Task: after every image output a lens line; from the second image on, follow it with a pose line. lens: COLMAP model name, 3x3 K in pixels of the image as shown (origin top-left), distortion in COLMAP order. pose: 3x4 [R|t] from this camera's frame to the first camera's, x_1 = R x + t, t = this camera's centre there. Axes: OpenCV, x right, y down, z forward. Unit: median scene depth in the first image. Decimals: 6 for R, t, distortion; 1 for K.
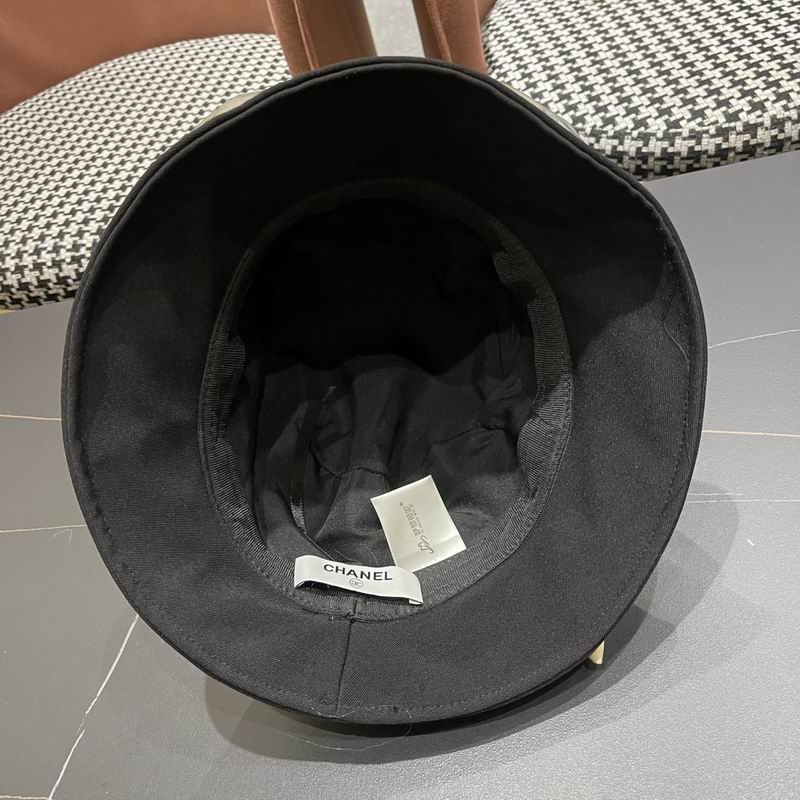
lens RADIAL K [[833.2, 0, 400.2], [0, 833.2, 402.2], [0, 0, 1]] dist [0.018691, 0.000000]
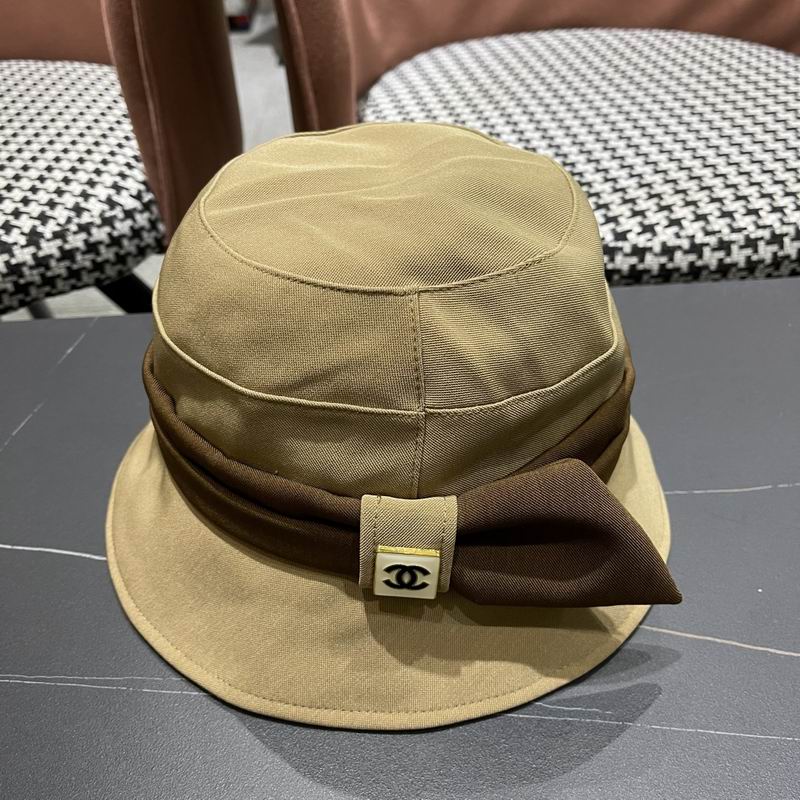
lens RADIAL K [[833.2, 0, 404.7], [0, 833.2, 407.3], [0, 0, 1]] dist [0.018691, 0.000000]
pose [[0.978799, 0.124028, 0.163003, 0.048048], [-0.106481, 0.987949, -0.112329, -0.035306], [-0.174971, 0.092591, 0.980210, 0.179129]]
